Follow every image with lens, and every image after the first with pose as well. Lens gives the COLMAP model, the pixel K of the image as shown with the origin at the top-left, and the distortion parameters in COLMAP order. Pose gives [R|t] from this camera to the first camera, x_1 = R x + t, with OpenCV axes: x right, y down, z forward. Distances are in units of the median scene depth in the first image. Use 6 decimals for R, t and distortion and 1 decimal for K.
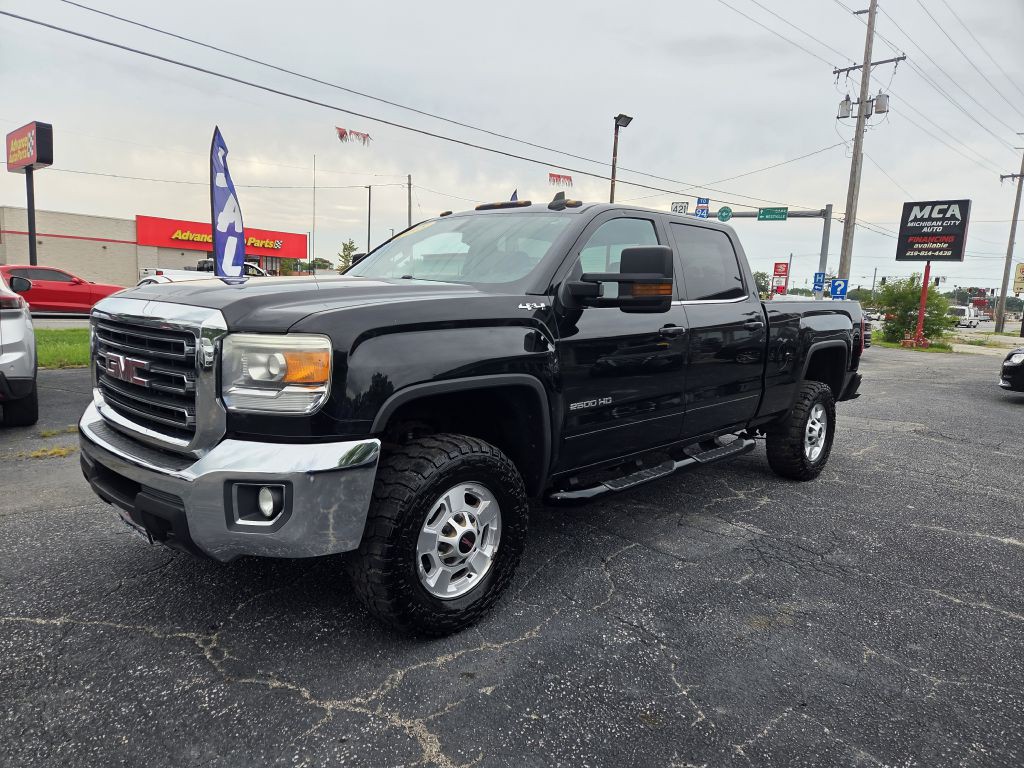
lens RADIAL K [[689.8, 0, 512.0], [0, 689.8, 384.0], [0, 0, 1]] dist [0.080511, -0.067359]
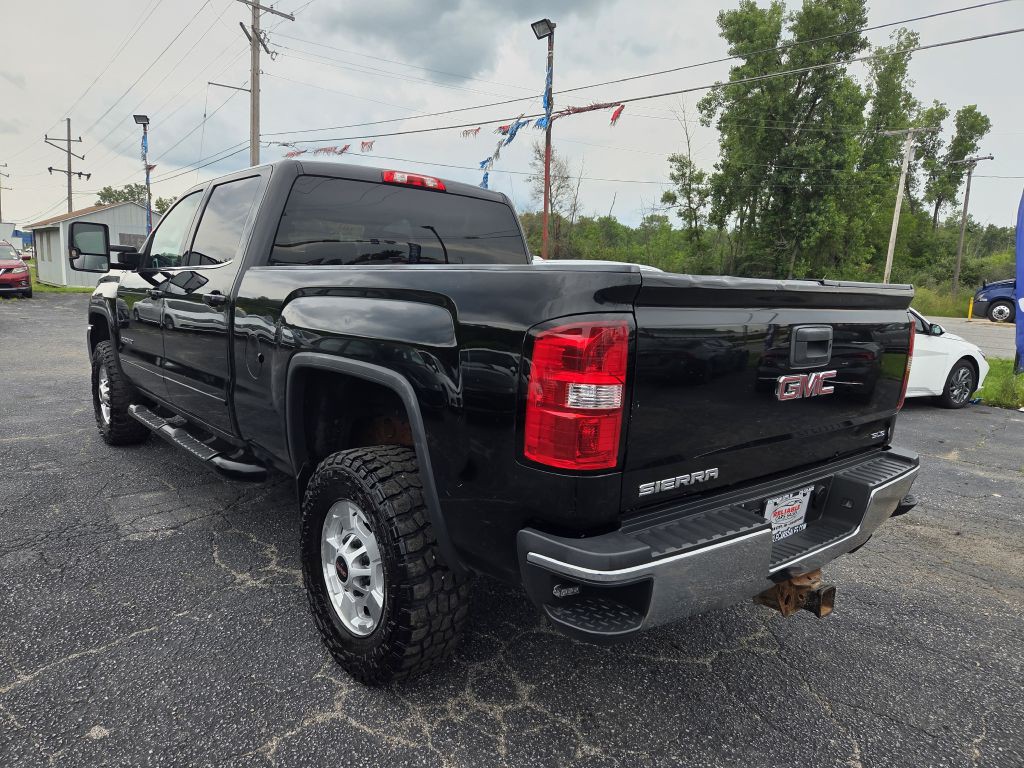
lens RADIAL K [[695.0, 0, 513.5], [0, 695.0, 392.2], [0, 0, 1]] dist [0.075914, -0.054092]
pose [[-0.122534, 0.113160, -0.985992, 1.418723], [-0.174709, 0.975505, 0.133669, -0.193583], [0.976966, 0.188640, -0.099763, 1.898220]]
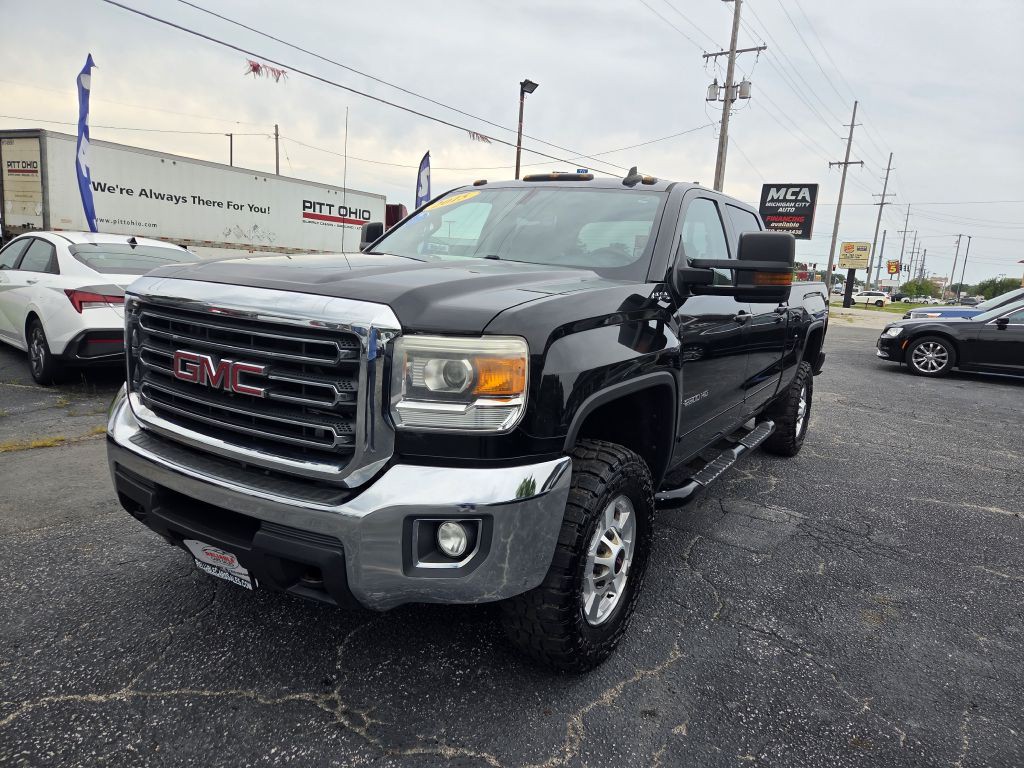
lens RADIAL K [[689.1, 0, 526.4], [0, 689.1, 371.2], [0, 0, 1]] dist [0.071170, -0.055901]
pose [[0.977180, -0.009500, 0.212201, -0.307096], [0.002519, 0.999447, 0.033147, -0.039601], [-0.212399, -0.031856, 0.976664, 0.129621]]
